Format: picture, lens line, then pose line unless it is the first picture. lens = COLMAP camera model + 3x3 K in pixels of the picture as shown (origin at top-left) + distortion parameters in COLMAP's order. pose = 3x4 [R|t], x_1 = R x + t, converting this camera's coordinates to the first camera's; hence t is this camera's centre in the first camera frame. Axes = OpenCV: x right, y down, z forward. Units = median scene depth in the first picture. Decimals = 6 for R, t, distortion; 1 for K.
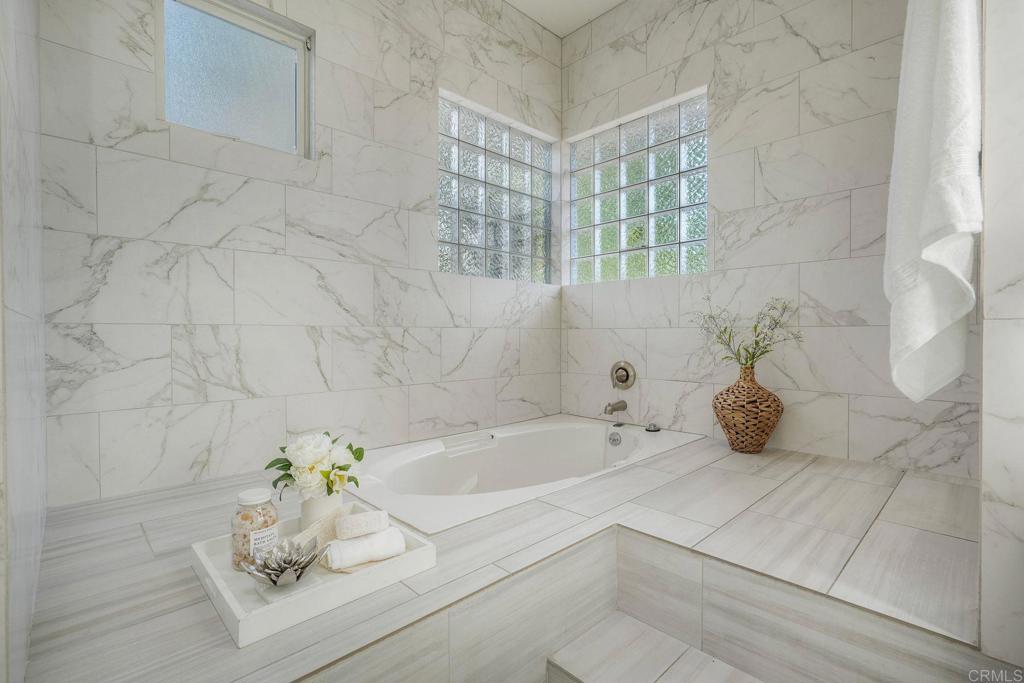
lens RADIAL K [[469.0, 0, 518.7], [0, 469.0, 332.3], [0, 0, 1]] dist [-0.002494, -0.000043]
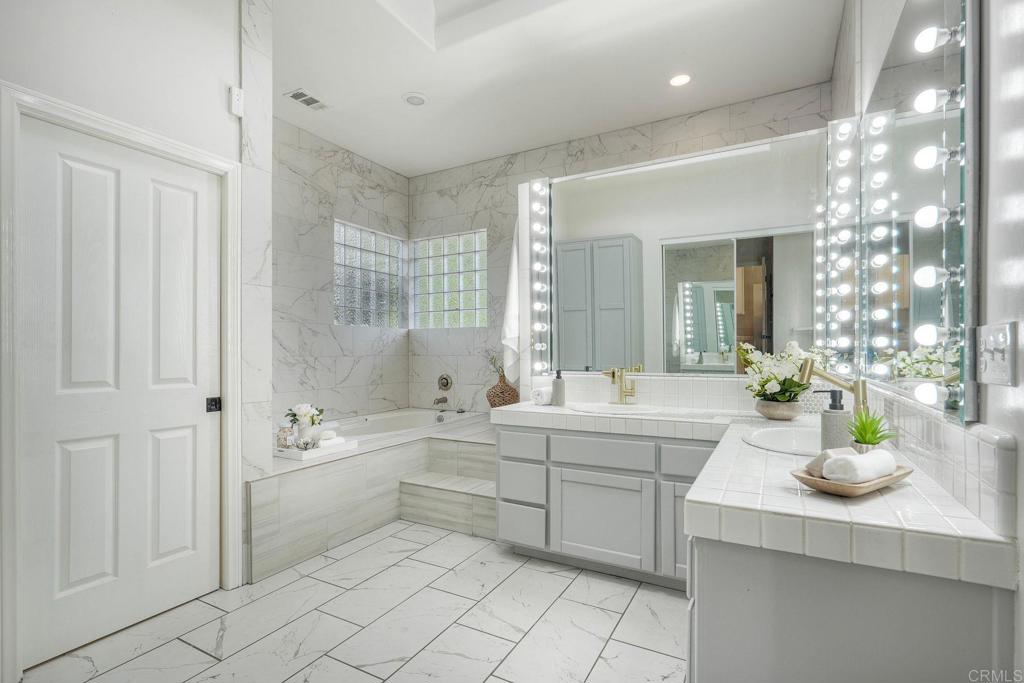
lens RADIAL K [[486.4, 0, 541.5], [0, 486.4, 350.4], [0, 0, 1]] dist [-0.001814, 0.000289]
pose [[0.941763, -0.002160, 0.336272, -0.050794], [0.001252, 0.999995, 0.002917, -0.035003], [-0.336276, -0.002326, 0.941761, -0.884669]]
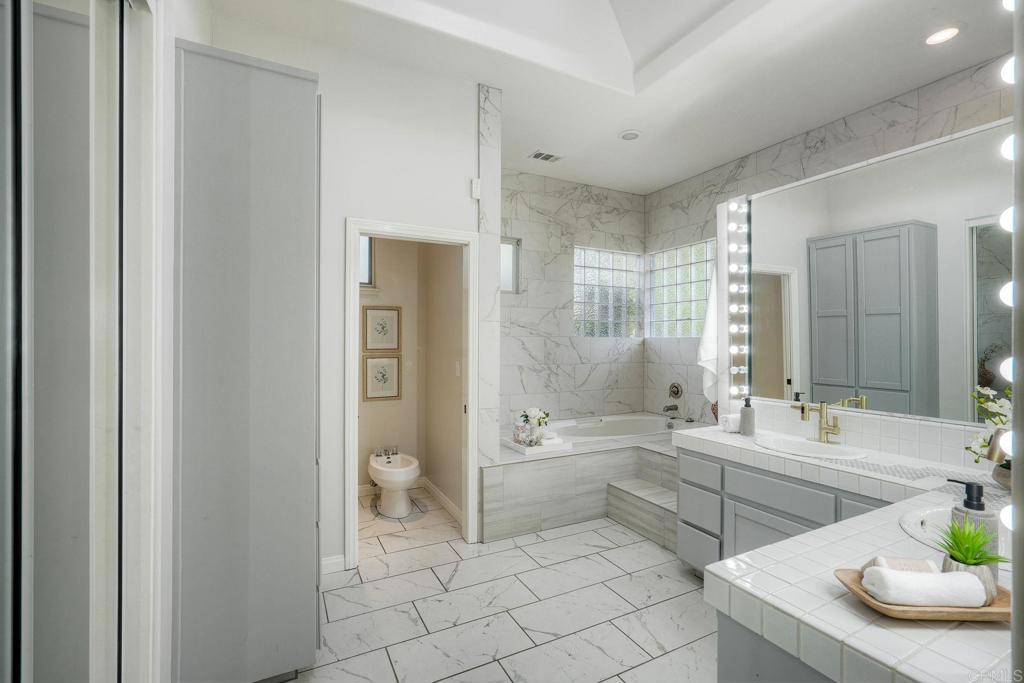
lens RADIAL K [[489.4, 0, 530.6], [0, 489.4, 339.4], [0, 0, 1]] dist [0.000118, 0.000643]
pose [[0.966450, 0.006108, -0.256781, 0.177545], [-0.004512, 0.999967, 0.006804, -0.121896], [0.256814, -0.005417, 0.966446, -1.012424]]
